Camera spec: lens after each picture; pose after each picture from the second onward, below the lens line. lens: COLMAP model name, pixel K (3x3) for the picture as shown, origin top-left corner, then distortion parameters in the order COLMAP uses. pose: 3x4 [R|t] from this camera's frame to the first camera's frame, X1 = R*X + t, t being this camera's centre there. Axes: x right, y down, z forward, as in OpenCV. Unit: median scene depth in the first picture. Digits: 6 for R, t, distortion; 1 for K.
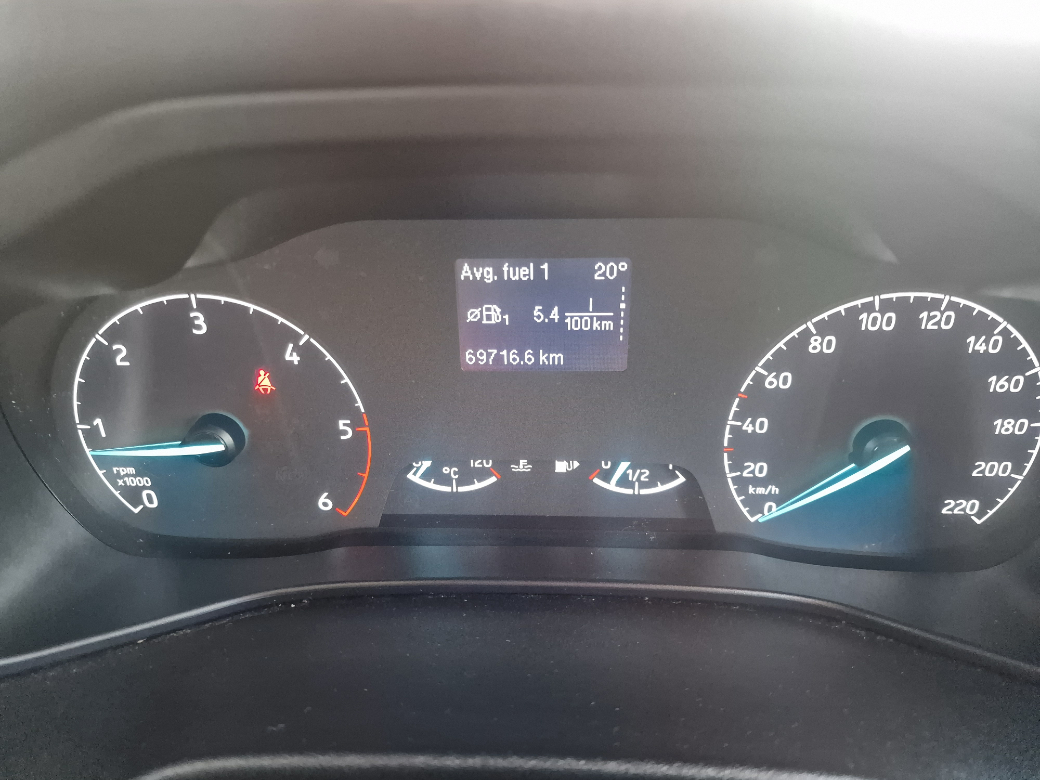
lens RADIAL K [[690.5, 0, 521.4], [0, 690.5, 385.0], [0, 0, 1]] dist [0.030120, -0.020565]
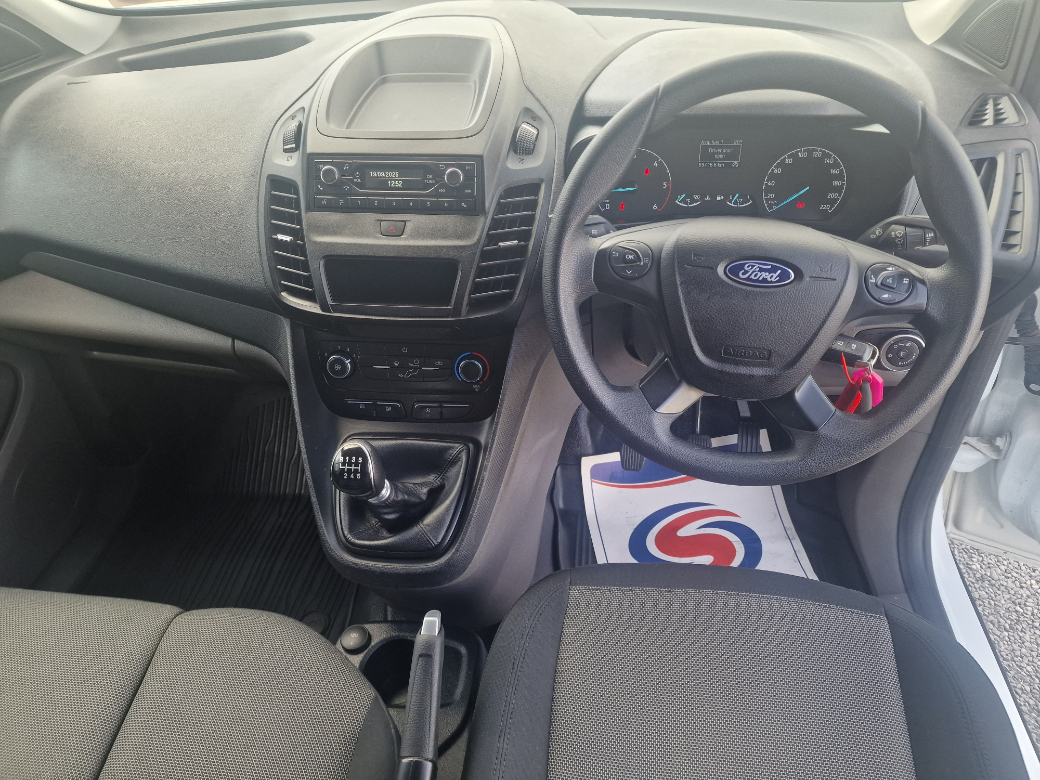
lens RADIAL K [[690.5, 0, 528.1], [0, 690.5, 391.3], [0, 0, 1]] dist [0.030120, -0.020565]
pose [[0.997172, 0.027429, -0.069966, -0.721499], [-0.018043, 0.991163, 0.131415, 0.722523], [0.072953, -0.129781, 0.988855, -3.102950]]
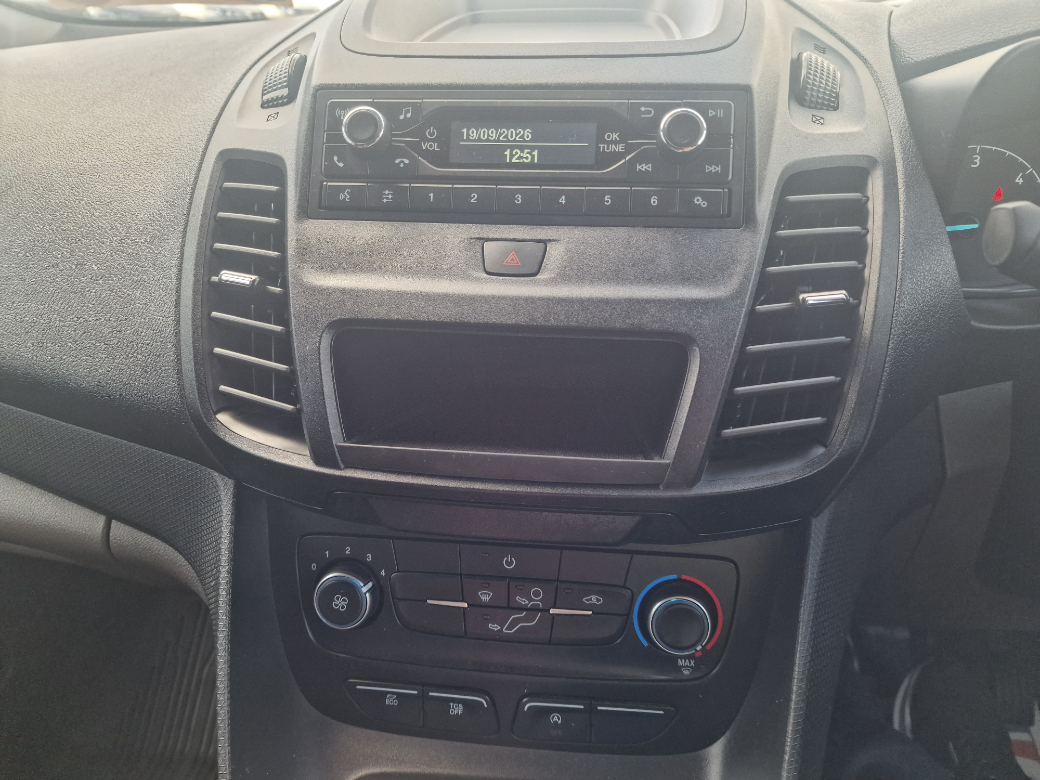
lens RADIAL K [[690.5, 0, 516.4], [0, 690.5, 383.6], [0, 0, 1]] dist [0.030120, -0.020565]
pose [[0.996128, 0.036503, -0.079979, -1.517002], [-0.043785, 0.994863, -0.091273, 0.751600], [0.076236, 0.094422, 0.992609, -1.002167]]
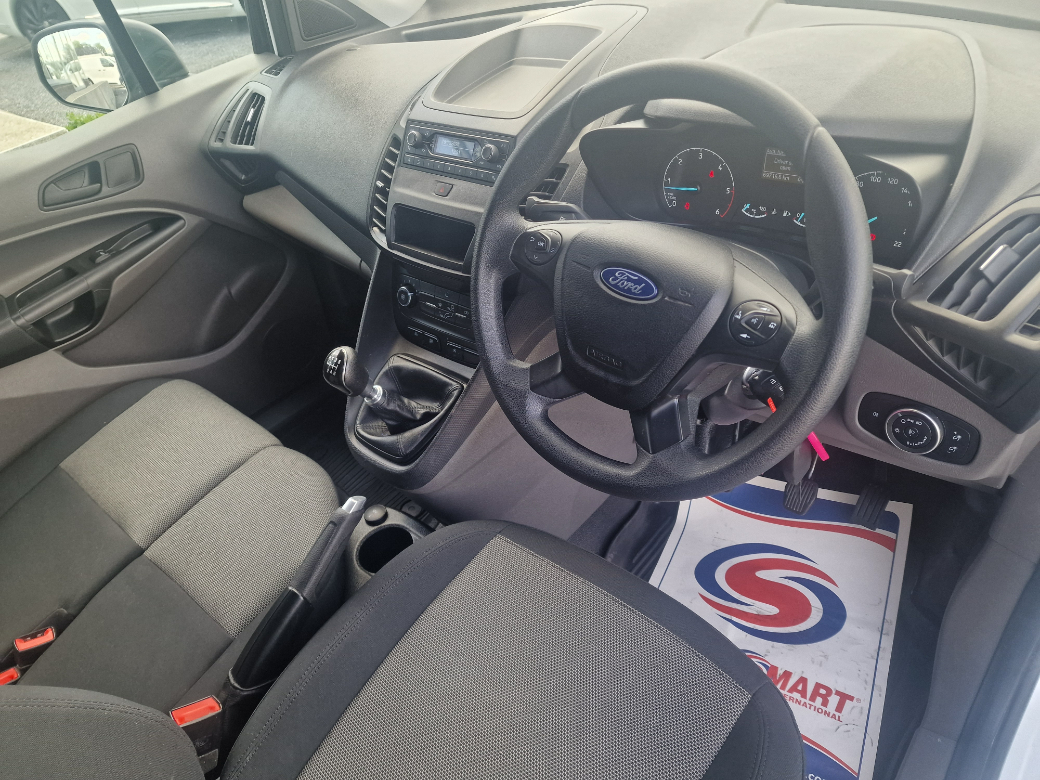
lens RADIAL K [[690.5, 0, 512.7], [0, 690.5, 395.8], [0, 0, 1]] dist [0.030120, -0.020565]
pose [[0.779376, 0.317027, -0.540432, 1.220748], [-0.221471, 0.946254, 0.235698, 0.487208], [0.586109, -0.064007, 0.807700, -2.789779]]
